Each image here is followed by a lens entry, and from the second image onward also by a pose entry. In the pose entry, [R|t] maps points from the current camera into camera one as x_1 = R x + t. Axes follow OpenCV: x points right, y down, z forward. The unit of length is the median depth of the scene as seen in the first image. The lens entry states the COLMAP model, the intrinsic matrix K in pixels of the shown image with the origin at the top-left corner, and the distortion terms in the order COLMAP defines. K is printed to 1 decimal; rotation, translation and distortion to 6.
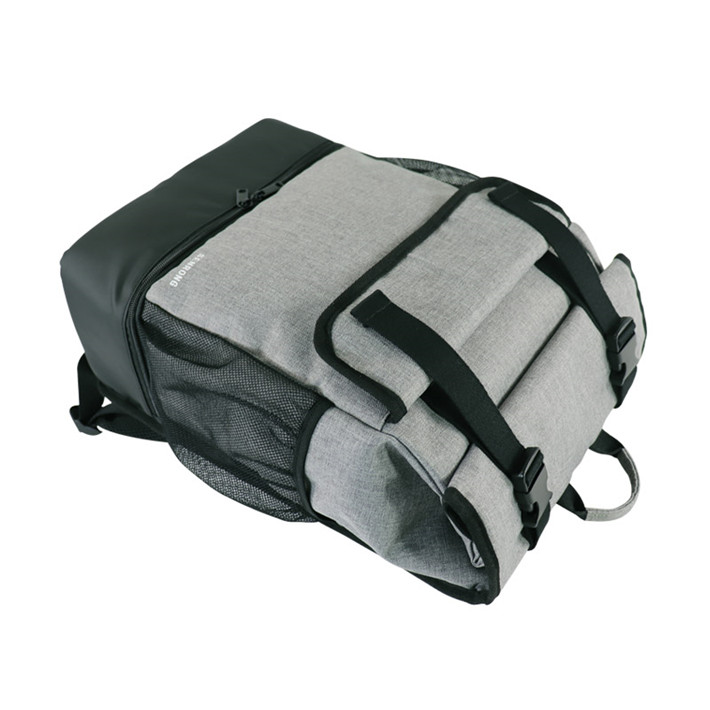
lens RADIAL K [[783.8, 0, 343.6], [0, 783.8, 371.7], [0, 0, 1]] dist [0.014554, 0.004508]
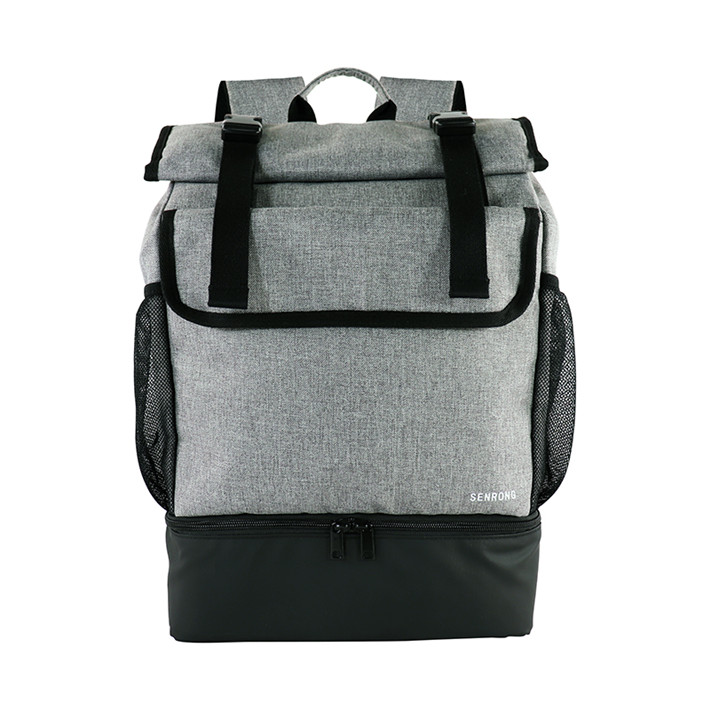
lens RADIAL K [[783.8, 0, 343.6], [0, 783.8, 371.7], [0, 0, 1]] dist [0.014554, 0.004508]
pose [[-0.579554, -0.812752, -0.059584, 0.091618], [0.575990, -0.460252, 0.675576, -0.823019], [-0.576500, 0.357214, 0.734878, 0.344380]]
